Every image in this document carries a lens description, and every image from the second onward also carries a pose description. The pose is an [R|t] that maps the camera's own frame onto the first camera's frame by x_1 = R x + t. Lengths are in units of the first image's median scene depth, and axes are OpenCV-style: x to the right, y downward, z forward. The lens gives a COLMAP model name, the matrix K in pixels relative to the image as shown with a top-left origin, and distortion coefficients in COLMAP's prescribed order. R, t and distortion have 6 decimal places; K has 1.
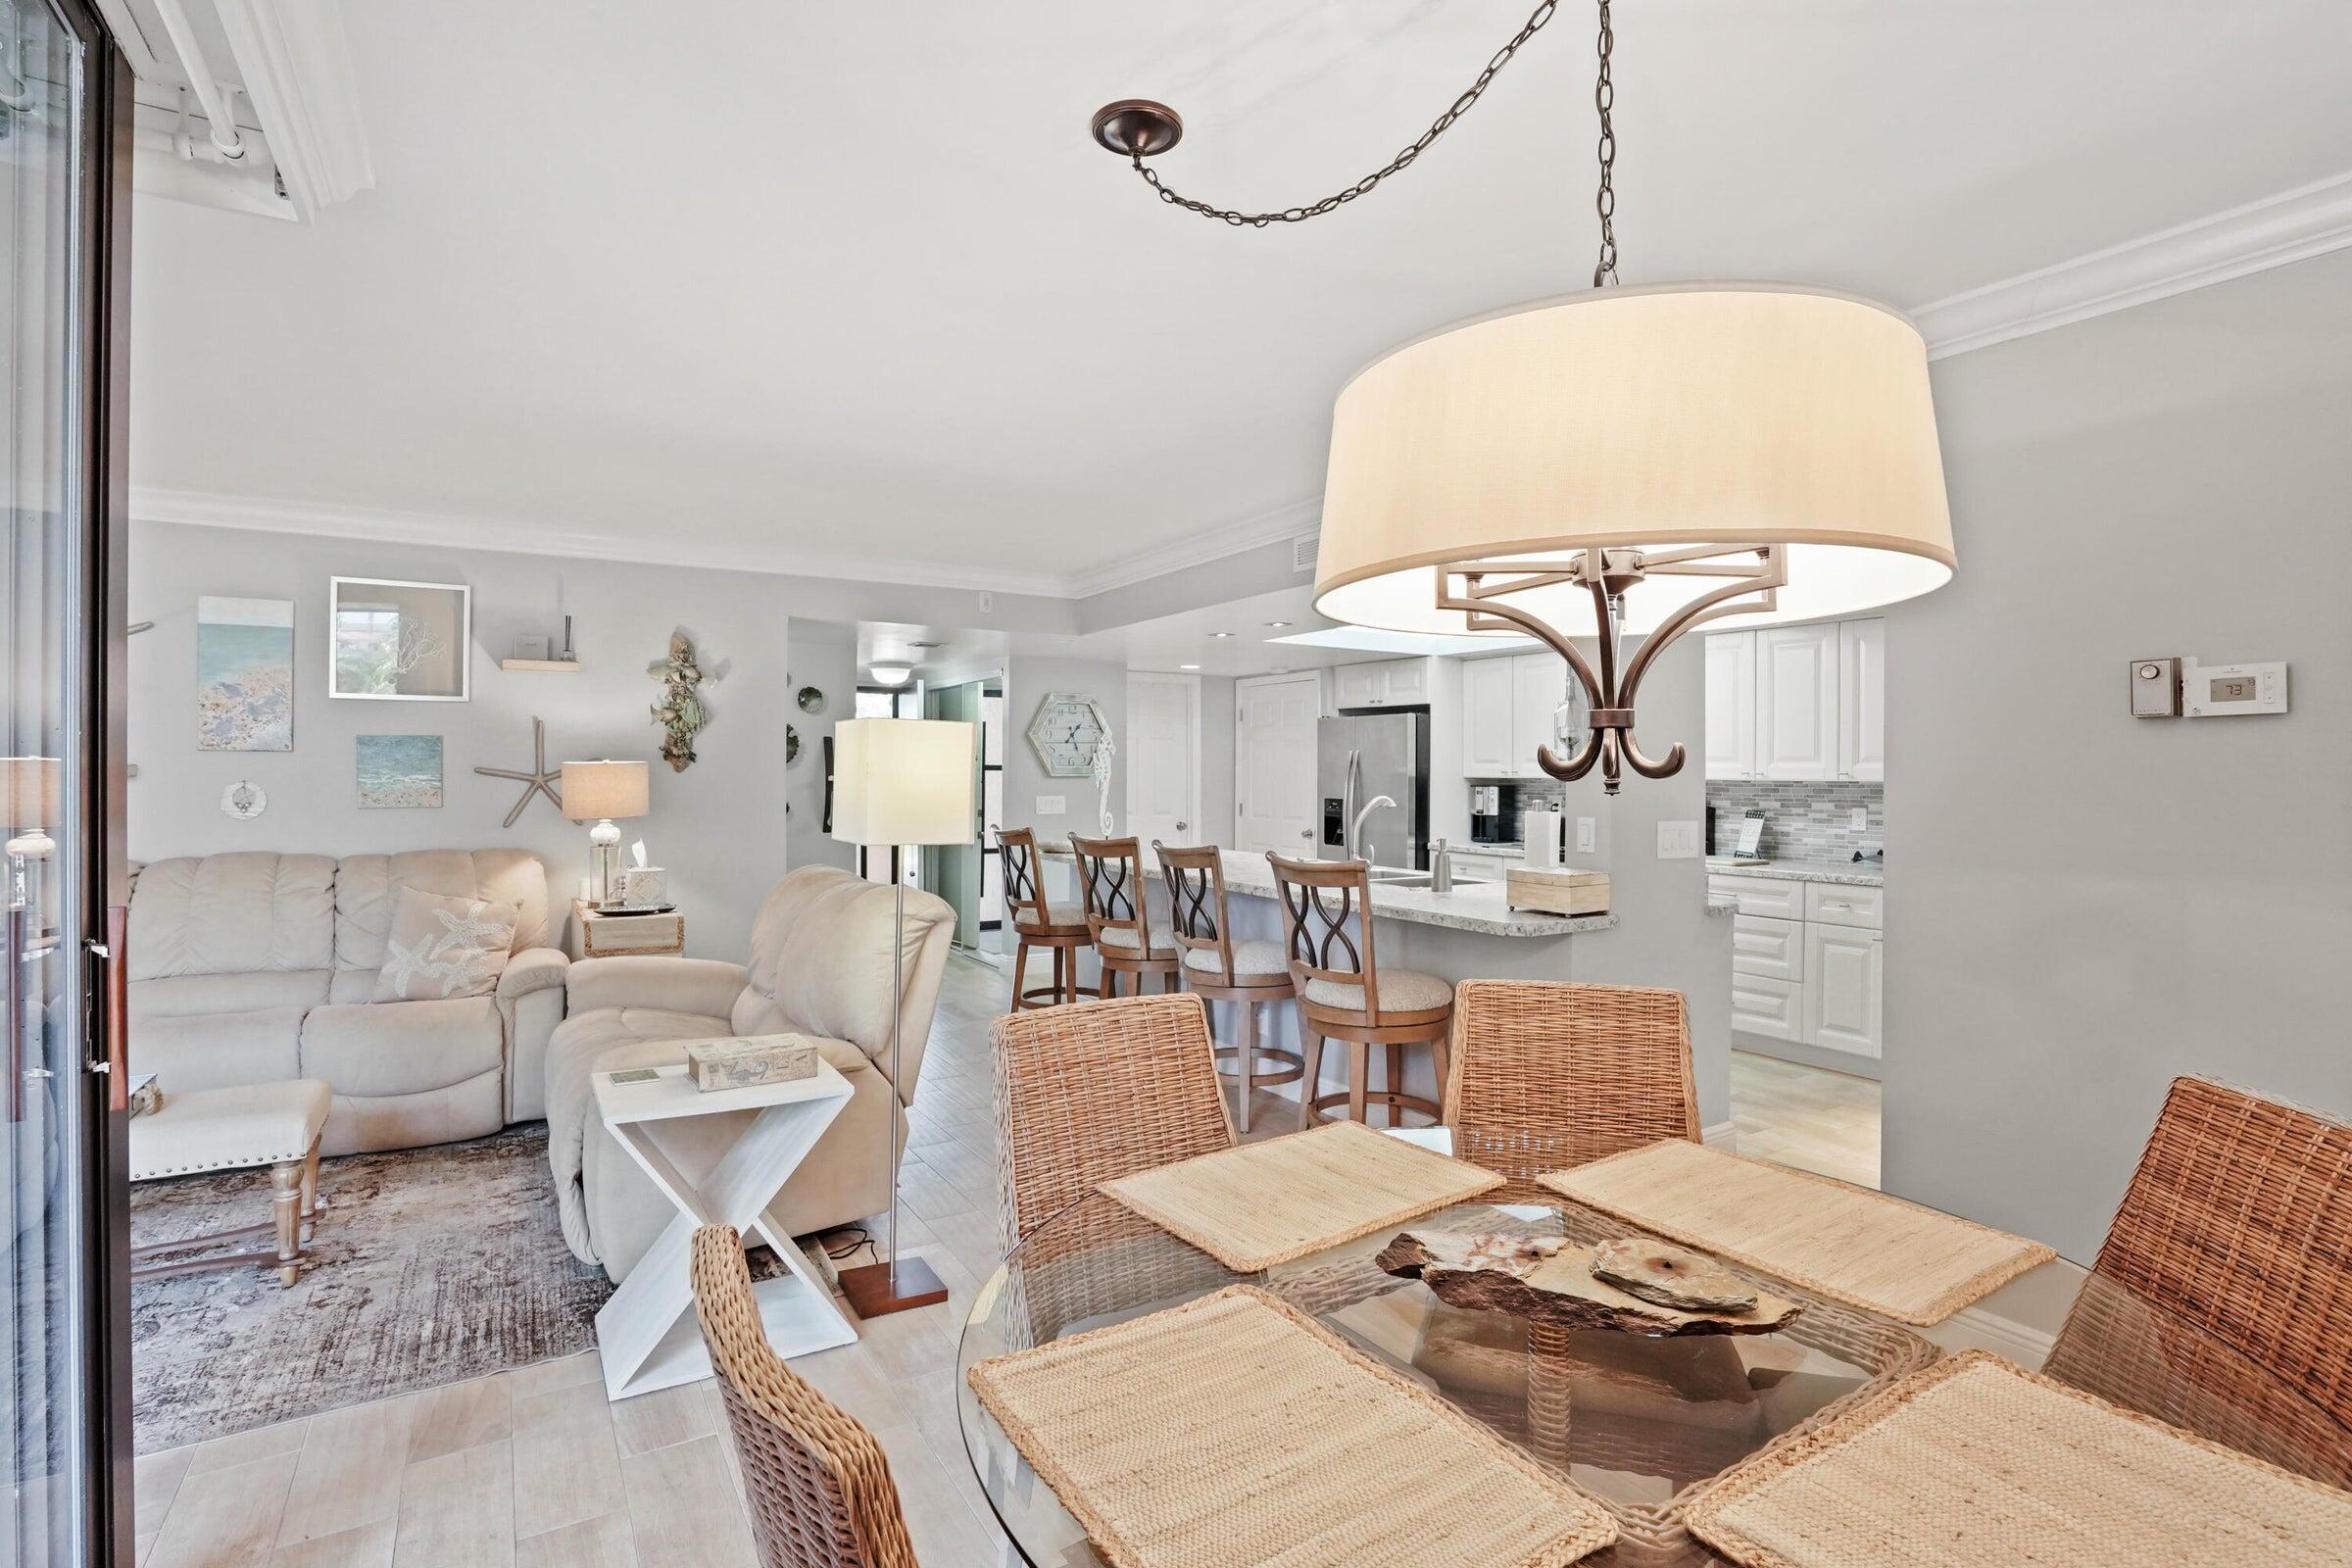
lens RADIAL K [[1125.3, 0, 1176.0], [0, 1125.3, 784.0], [0, 0, 1]] dist [-0.044110, 0.000189]
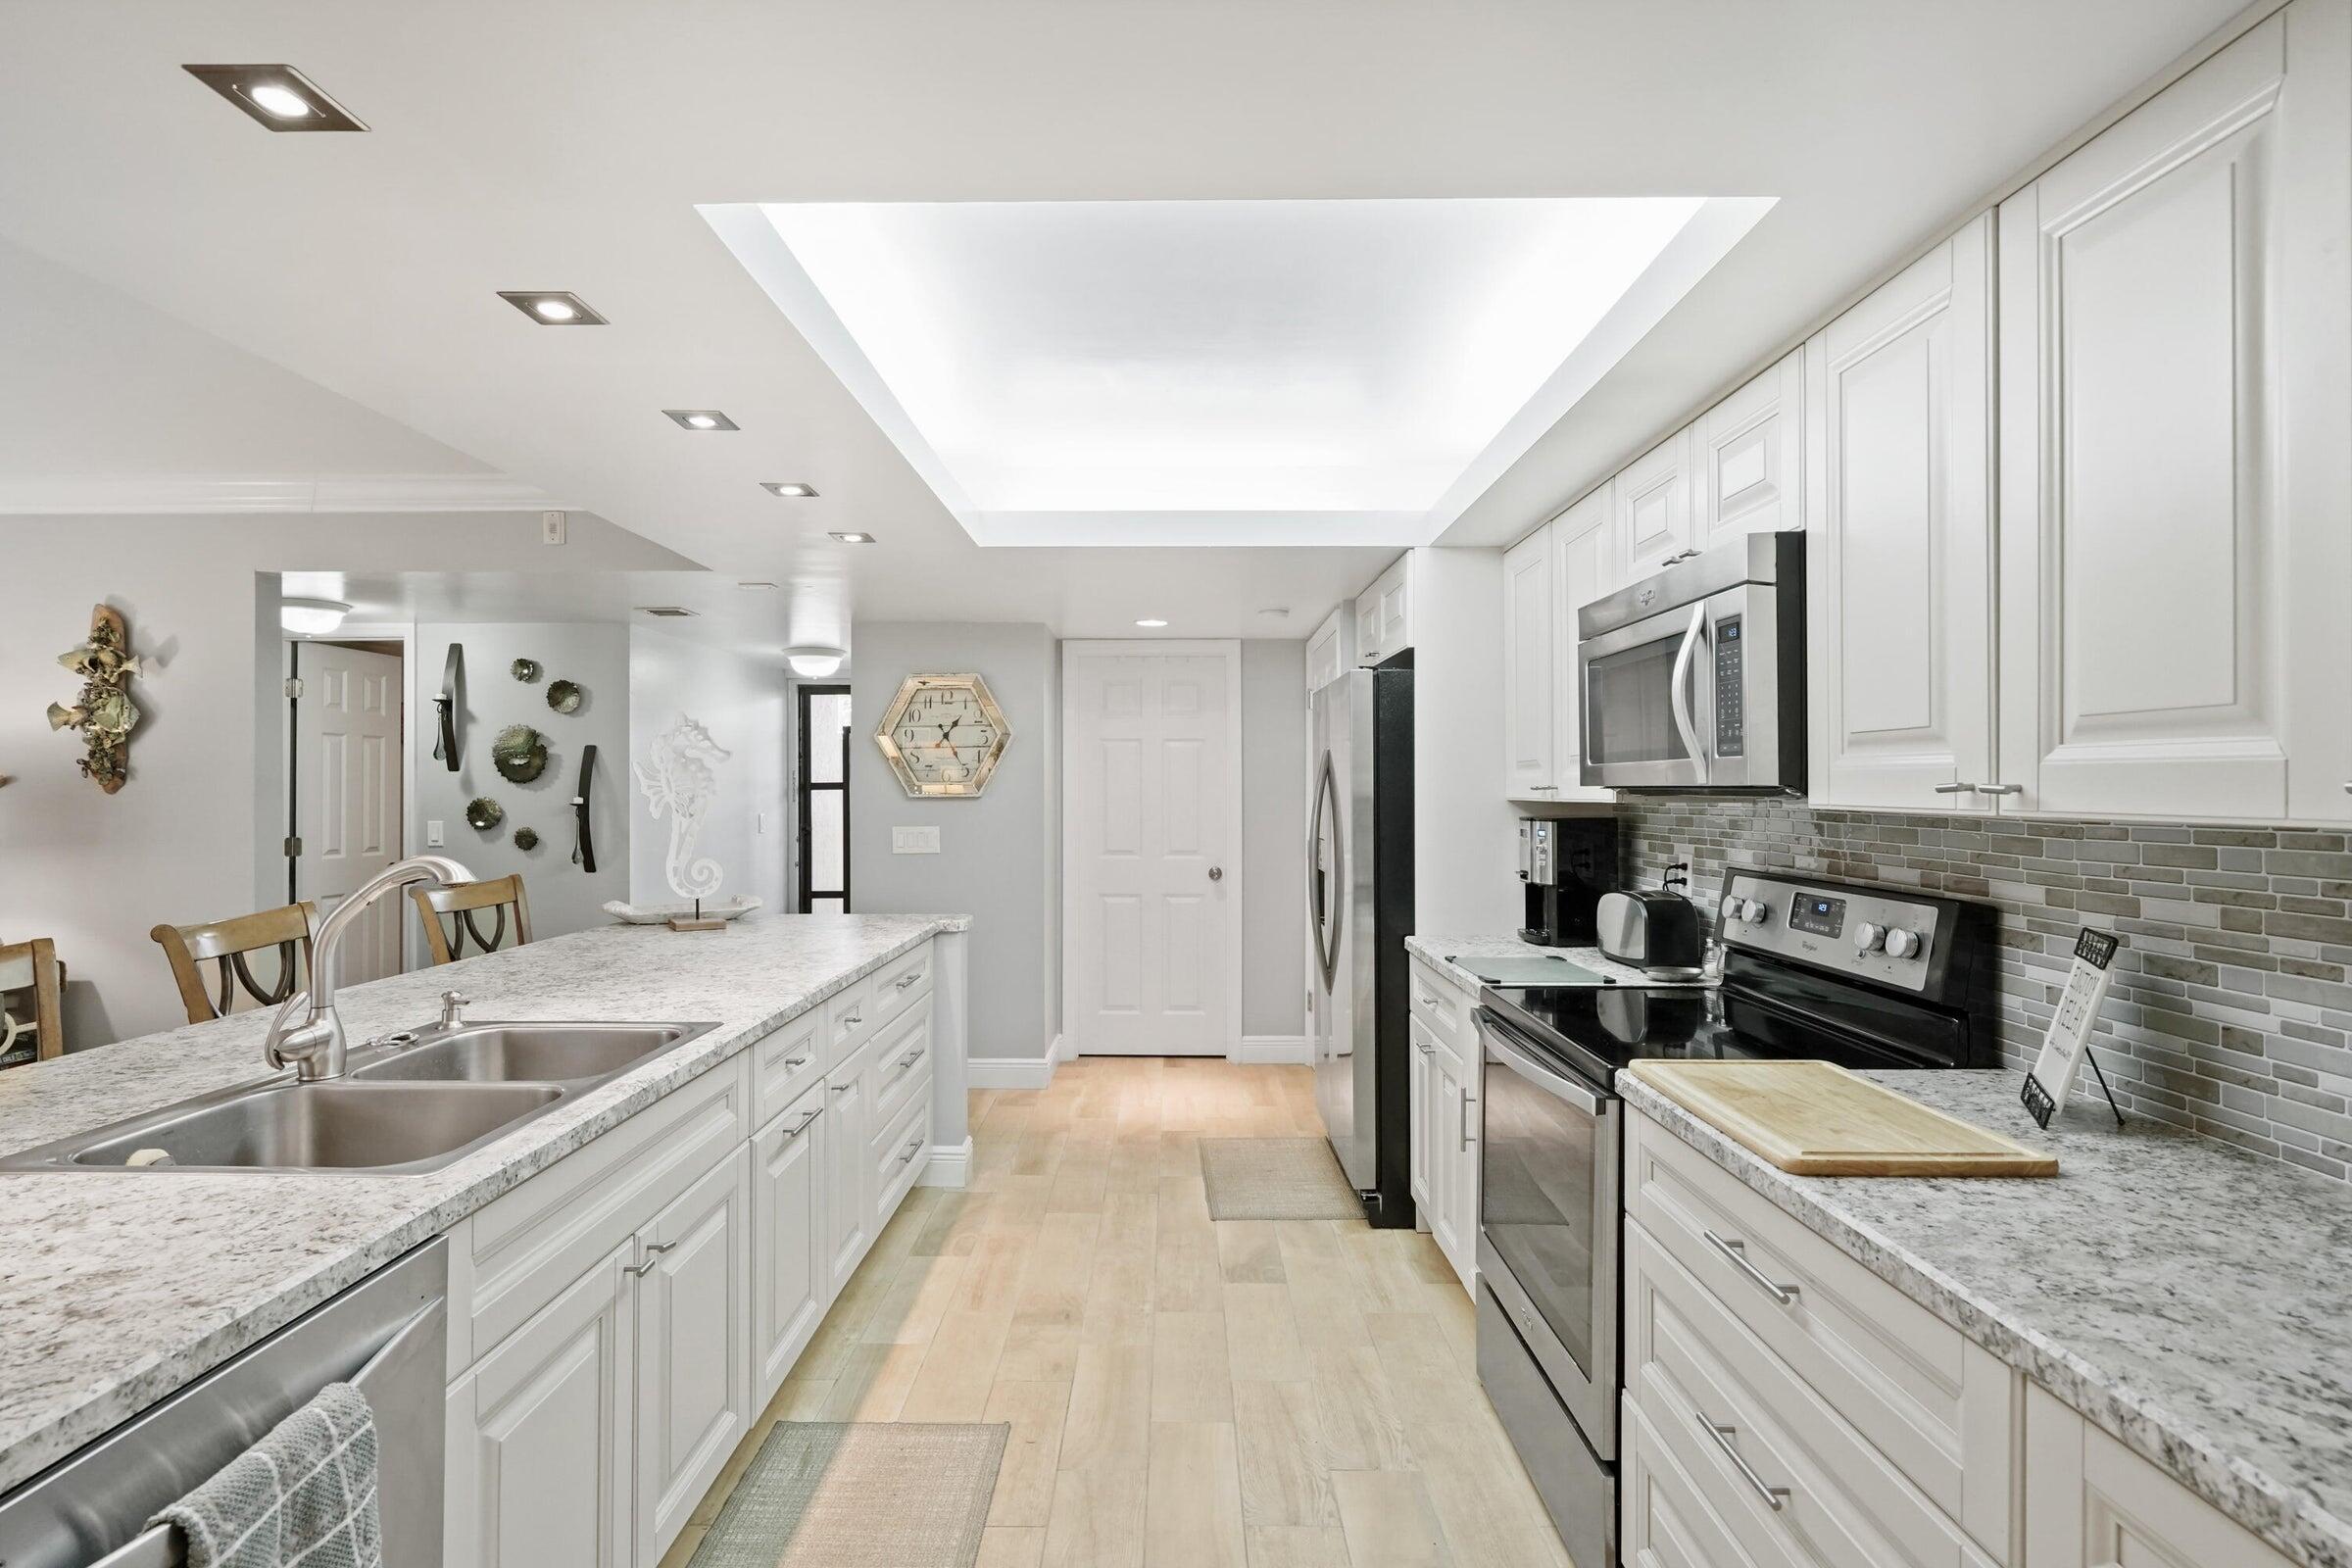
lens RADIAL K [[1101.0, 0, 1171.4], [0, 1101.0, 782.1], [0, 0, 1]] dist [-0.003435, 0.000343]
pose [[0.850012, -0.007595, -0.526709, 0.476786], [-0.002134, 0.999838, -0.017860, -0.006312], [0.526759, 0.016305, 0.849858, 0.672544]]
